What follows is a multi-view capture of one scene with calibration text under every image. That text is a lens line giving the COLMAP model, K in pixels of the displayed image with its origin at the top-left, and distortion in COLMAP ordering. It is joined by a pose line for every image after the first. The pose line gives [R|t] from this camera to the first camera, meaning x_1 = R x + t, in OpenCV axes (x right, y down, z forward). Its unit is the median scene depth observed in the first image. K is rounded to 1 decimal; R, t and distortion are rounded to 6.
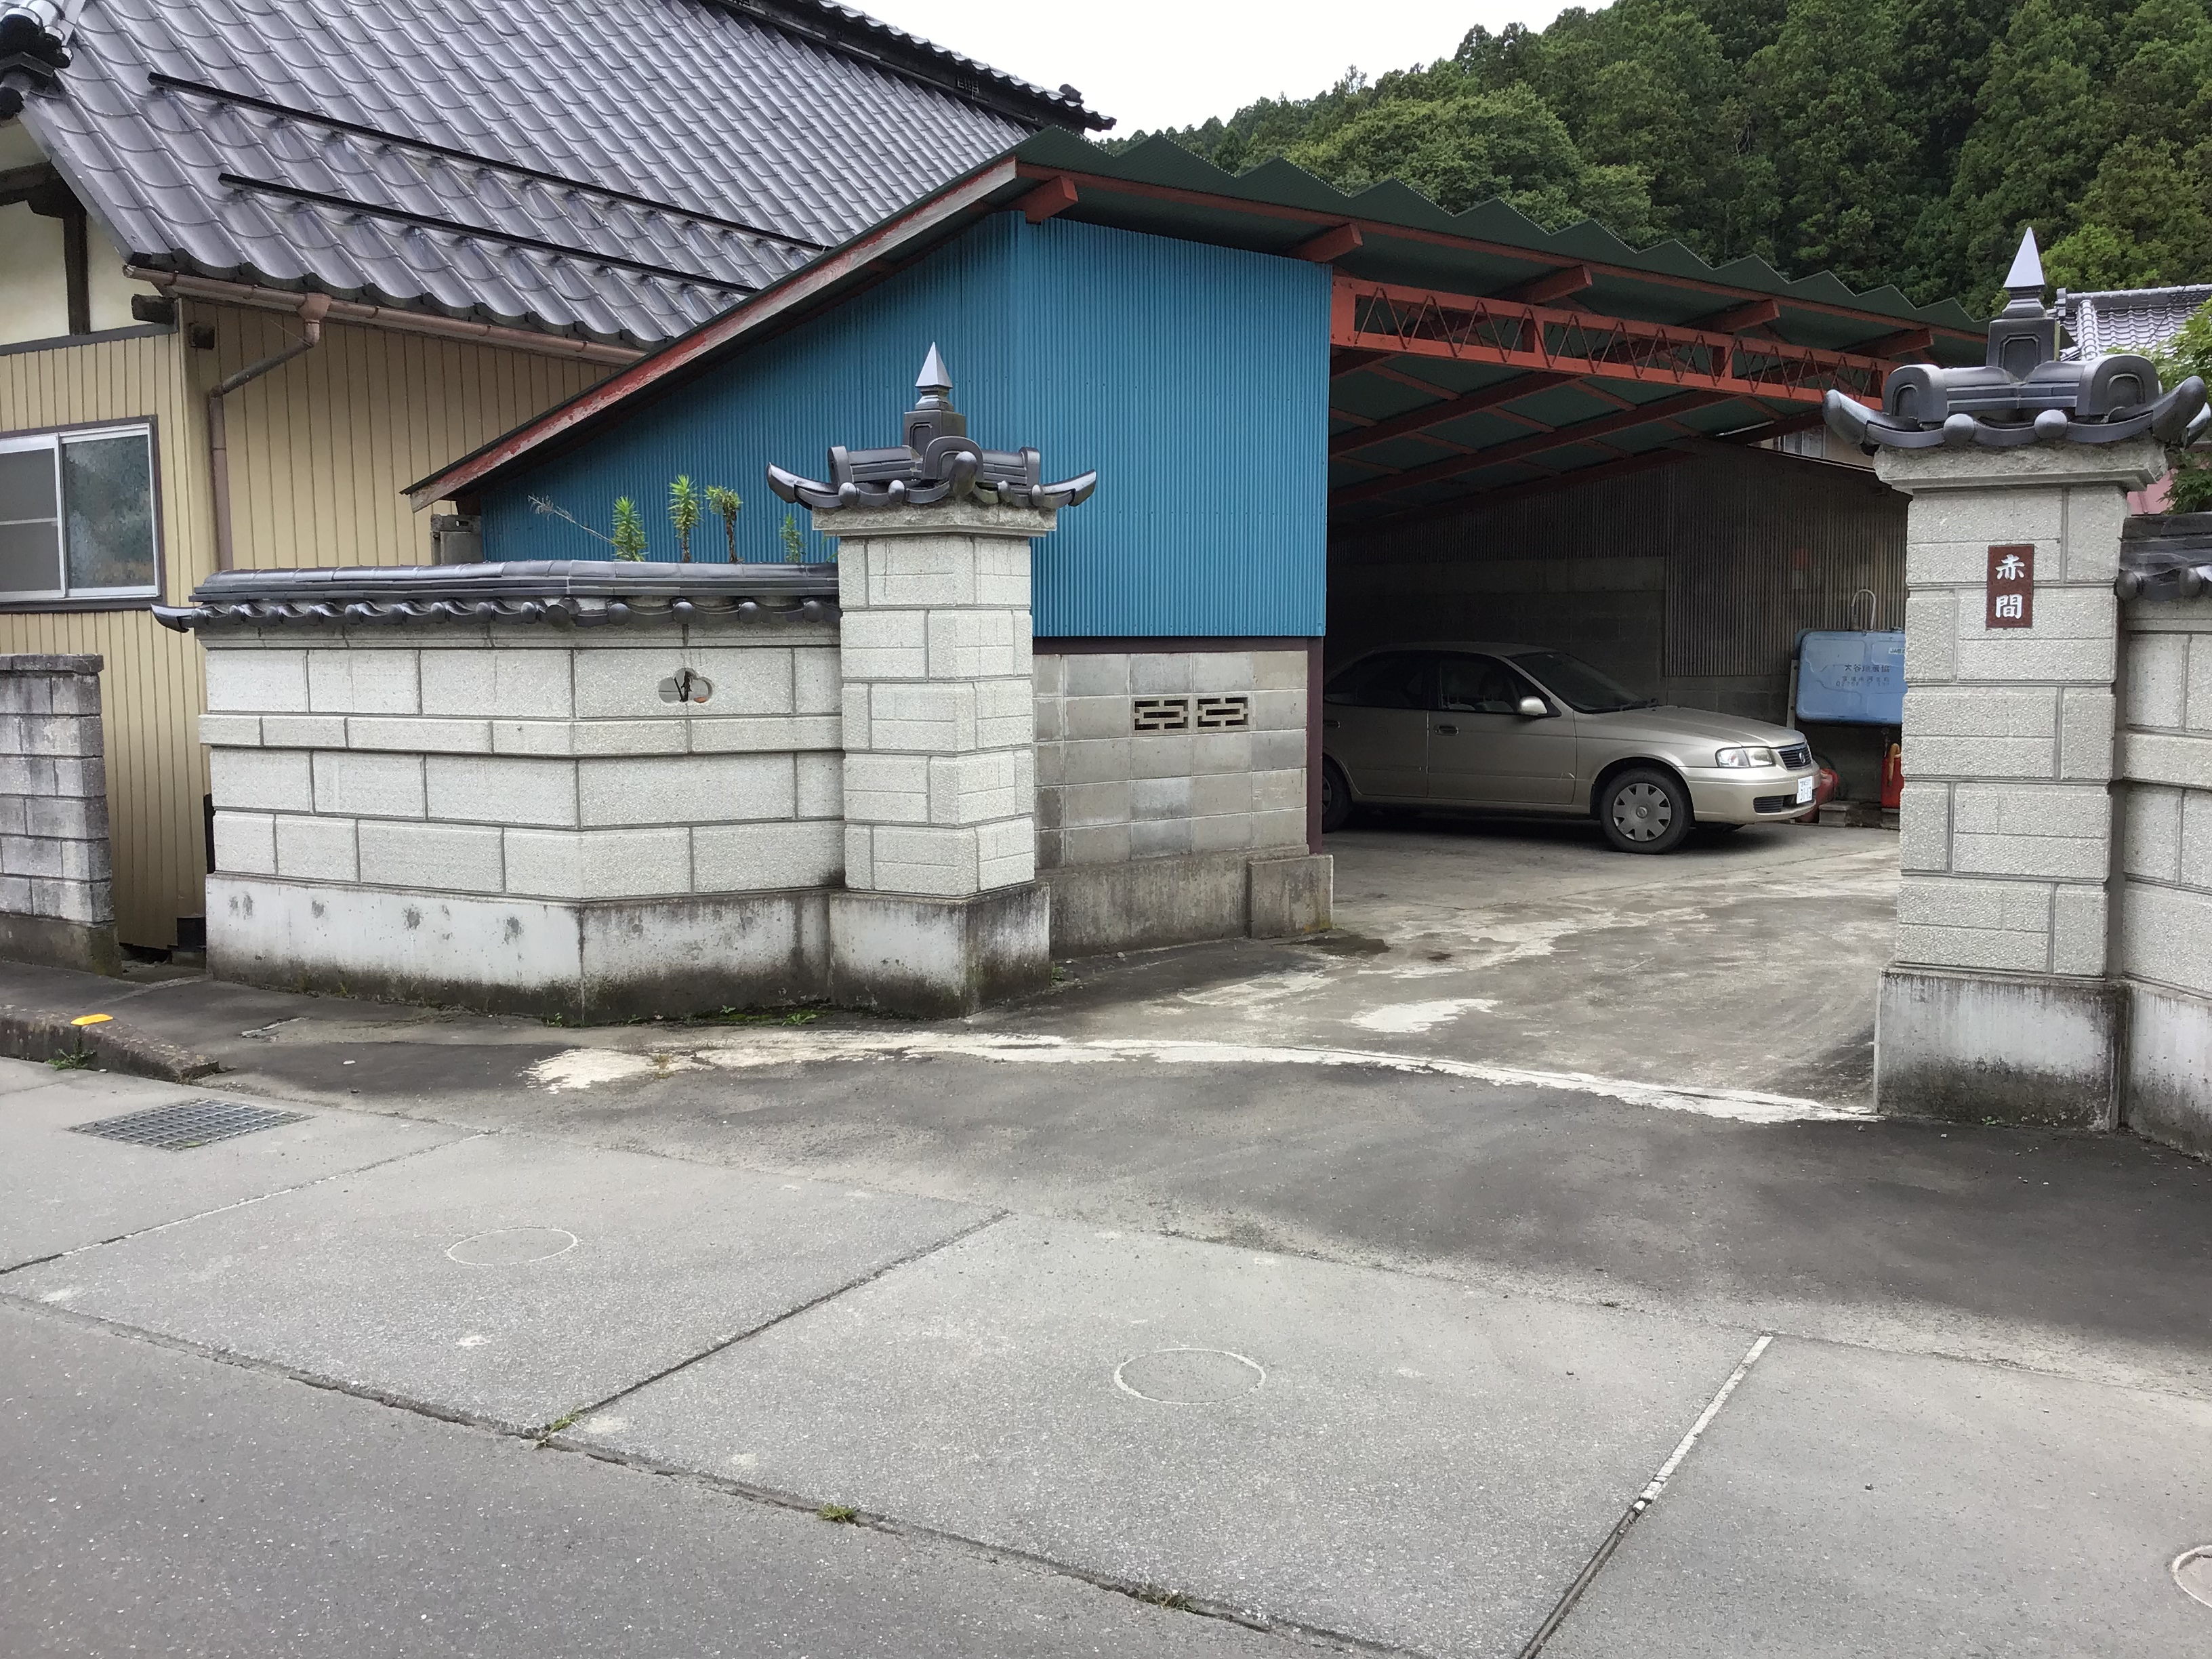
lens RADIAL K [[2028.0, 0, 1106.0], [0, 2028.0, 829.5], [0, 0, 1]] dist [0.119742, -0.261896]
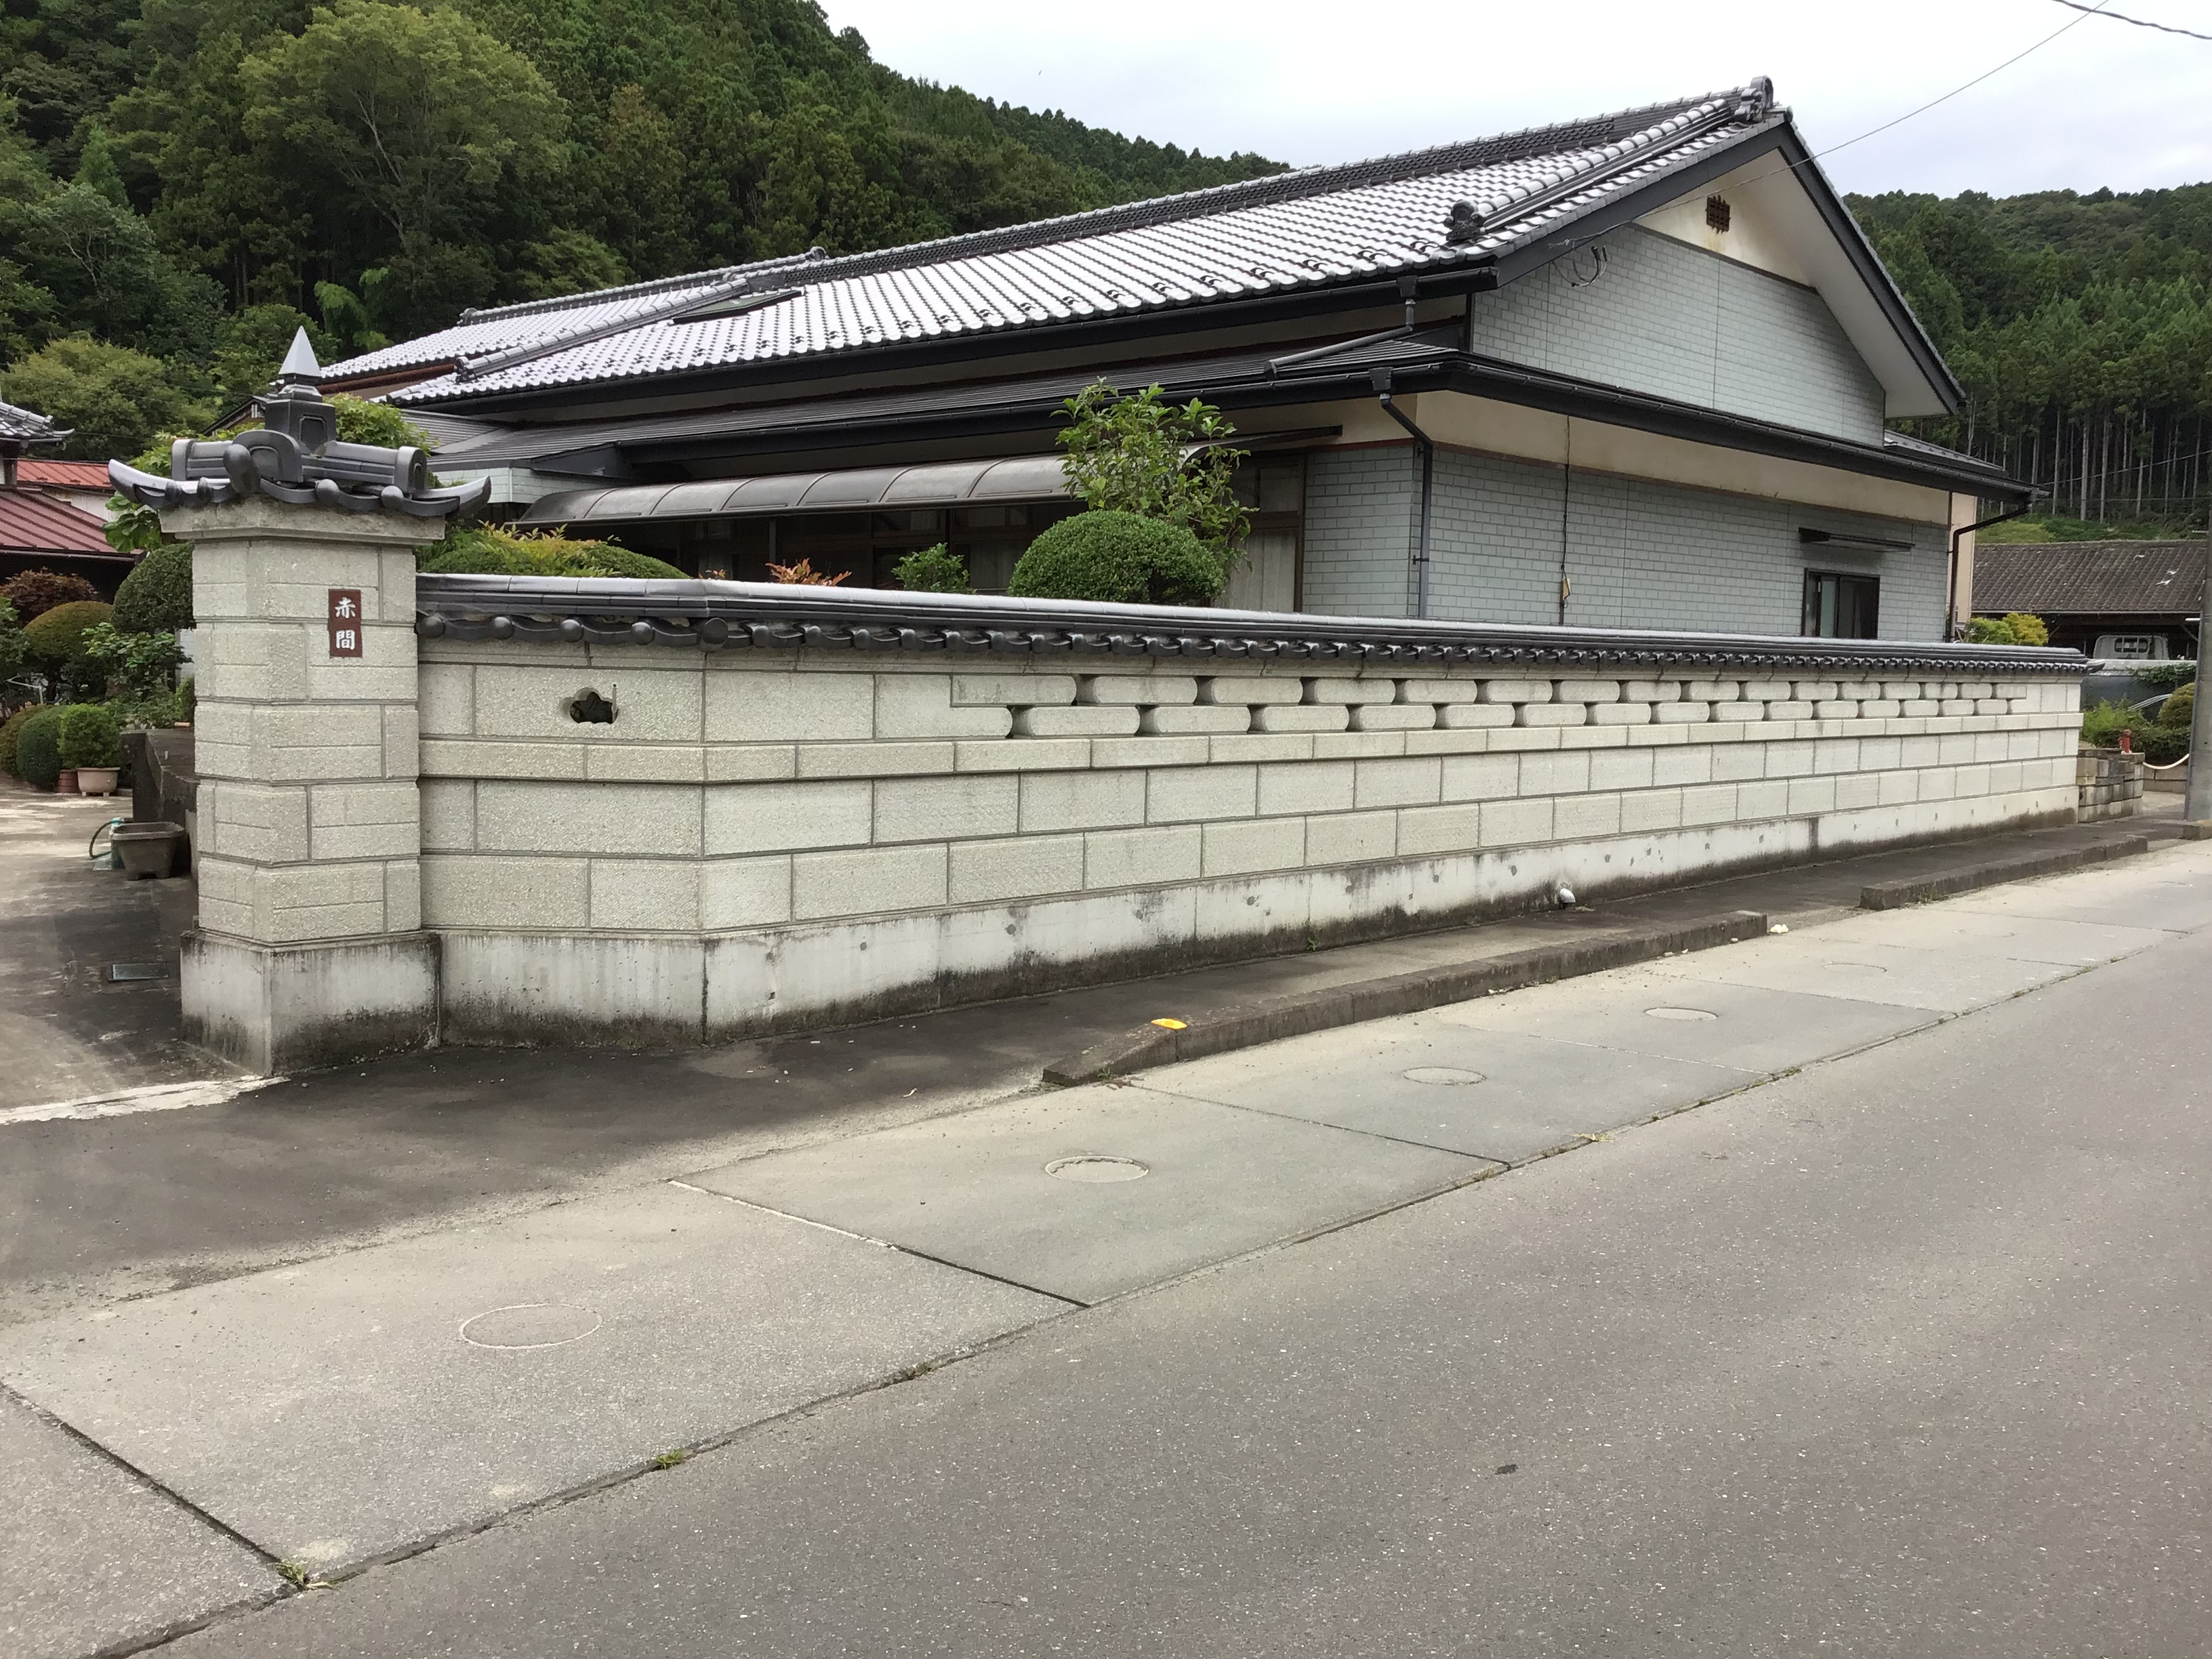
lens RADIAL K [[2054.3, 0, 1106.0], [0, 2054.3, 829.5], [0, 0, 1]] dist [0.132141, -0.249312]
pose [[0.185692, -0.065738, 0.980407, -0.529352], [0.075080, 0.995792, 0.052550, -0.020122], [-0.979736, 0.063850, 0.189846, 0.244871]]
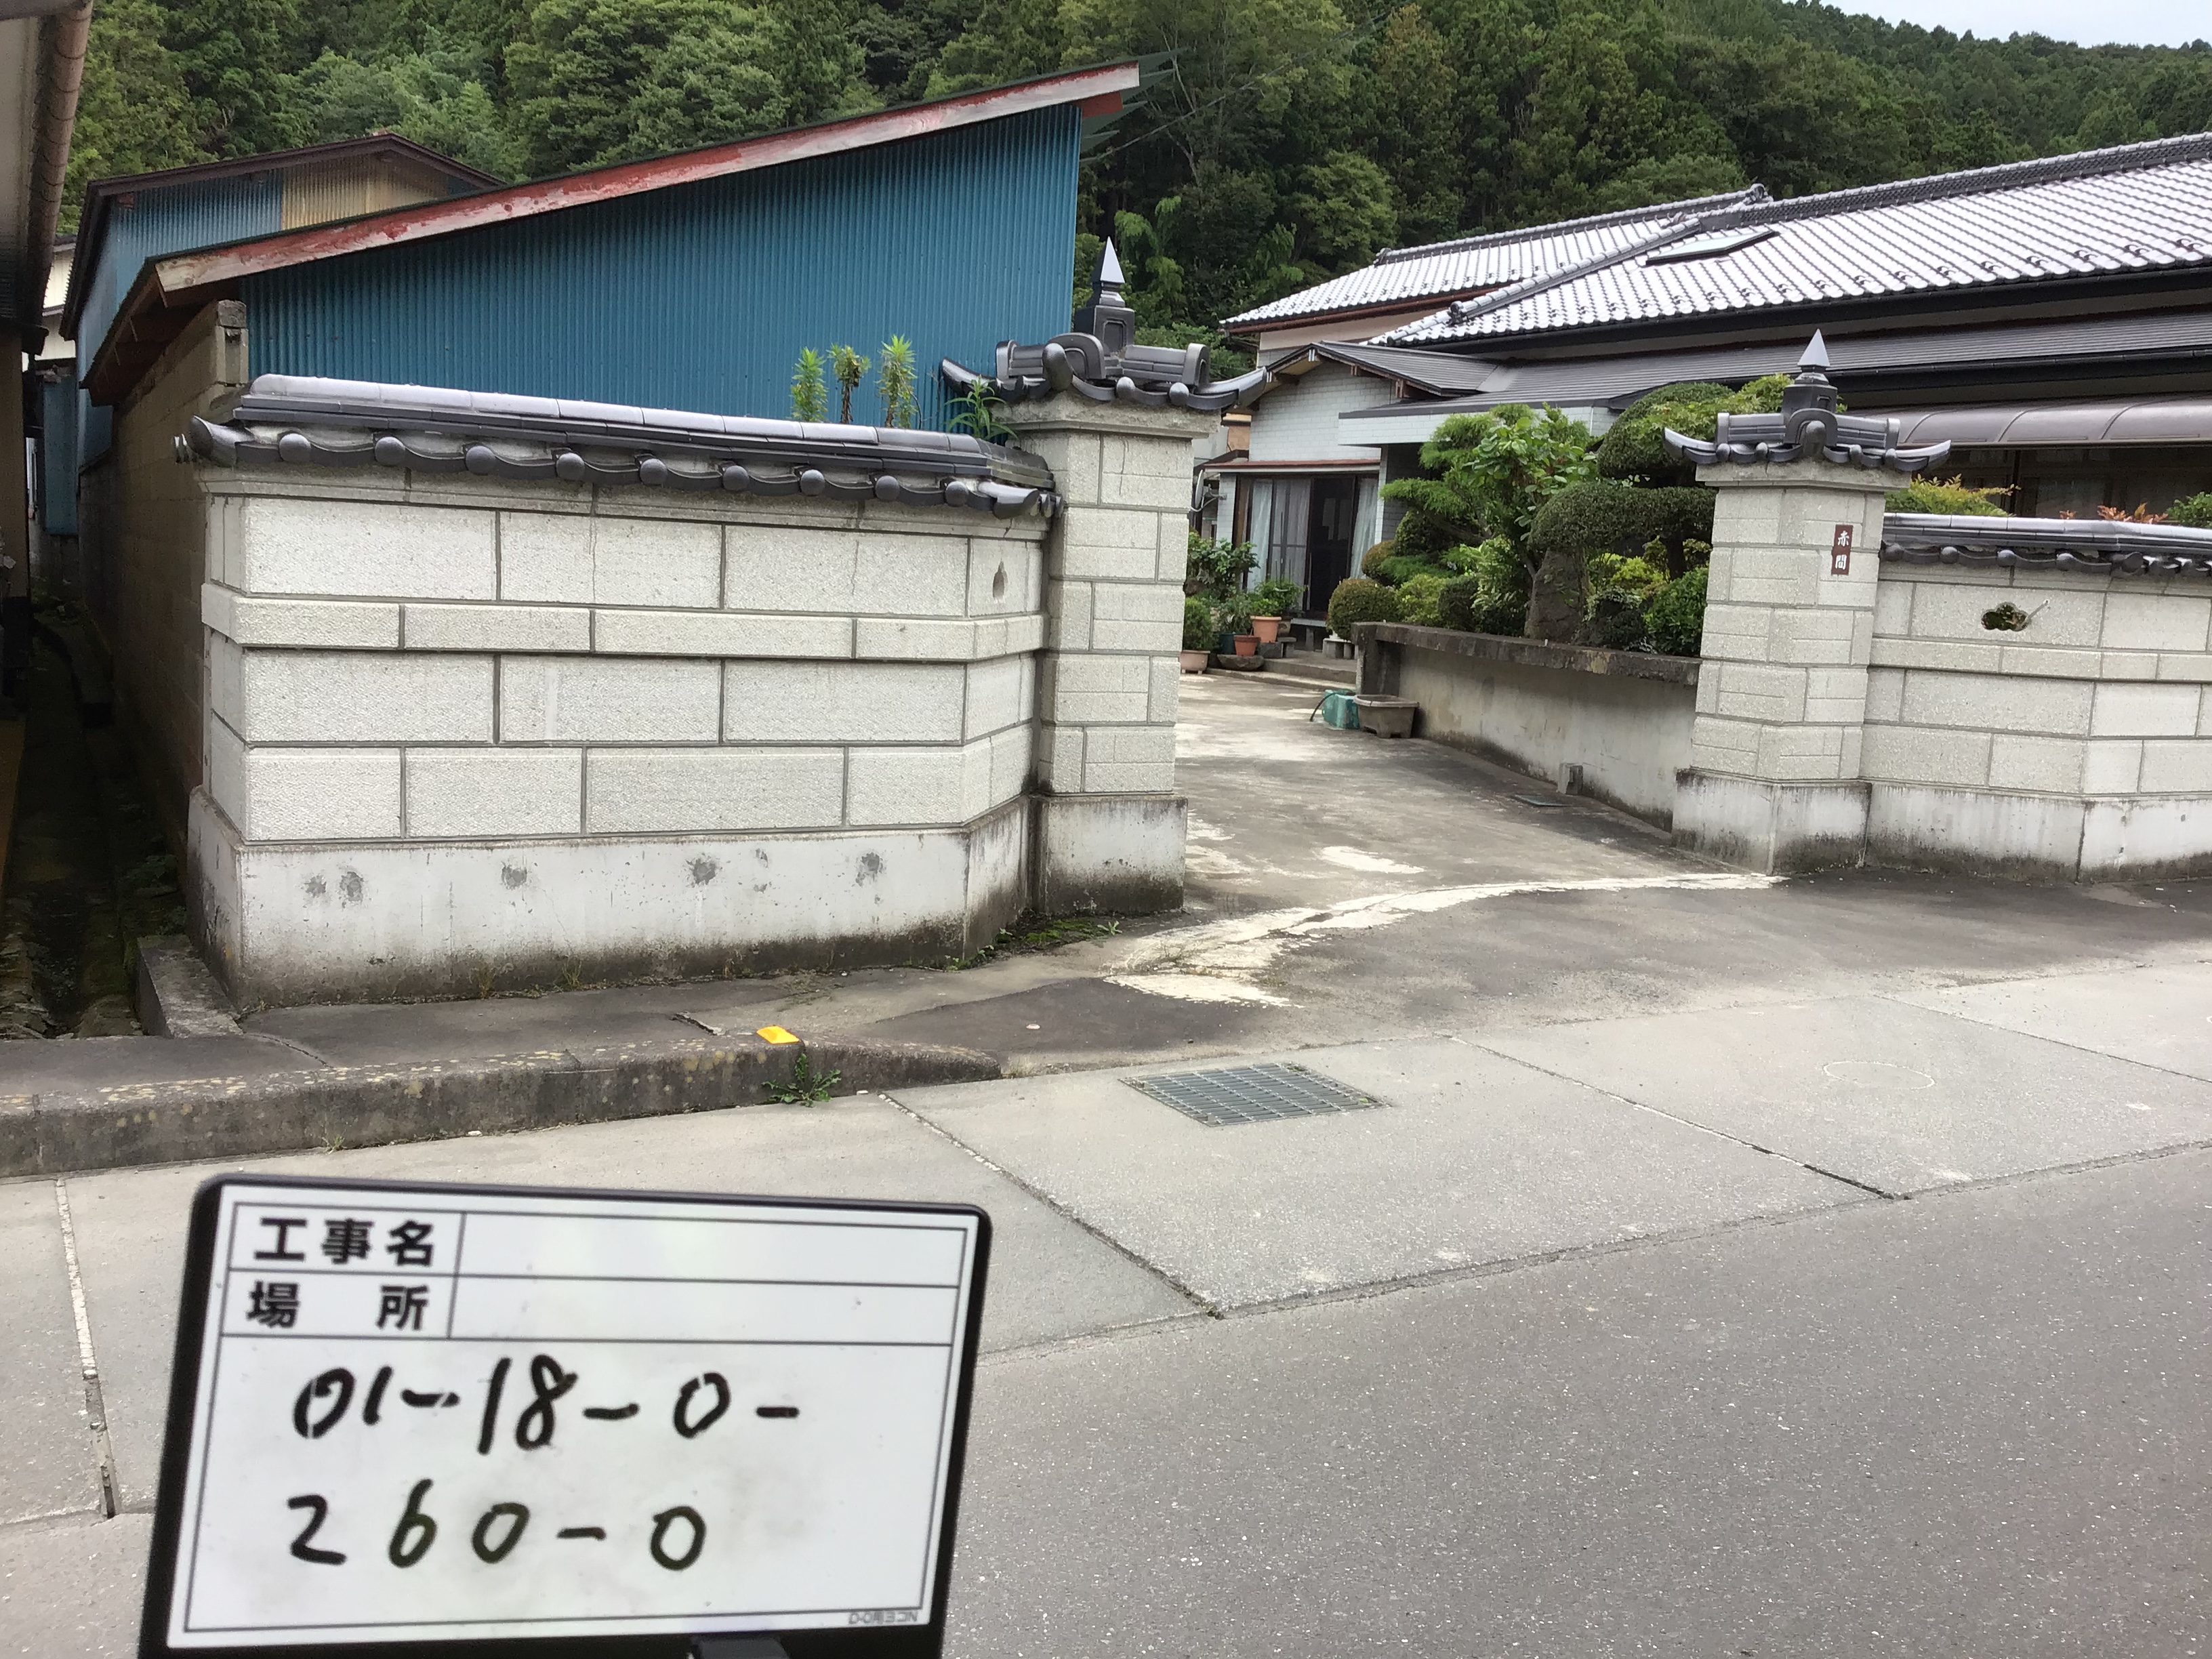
lens RADIAL K [[2028.0, 0, 1106.0], [0, 2028.0, 829.5], [0, 0, 1]] dist [0.119742, -0.261896]
pose [[0.496874, -0.083531, 0.863793, -0.993539], [0.029794, 0.996412, 0.079217, -0.031170], [-0.867311, -0.013625, 0.497580, 0.514664]]
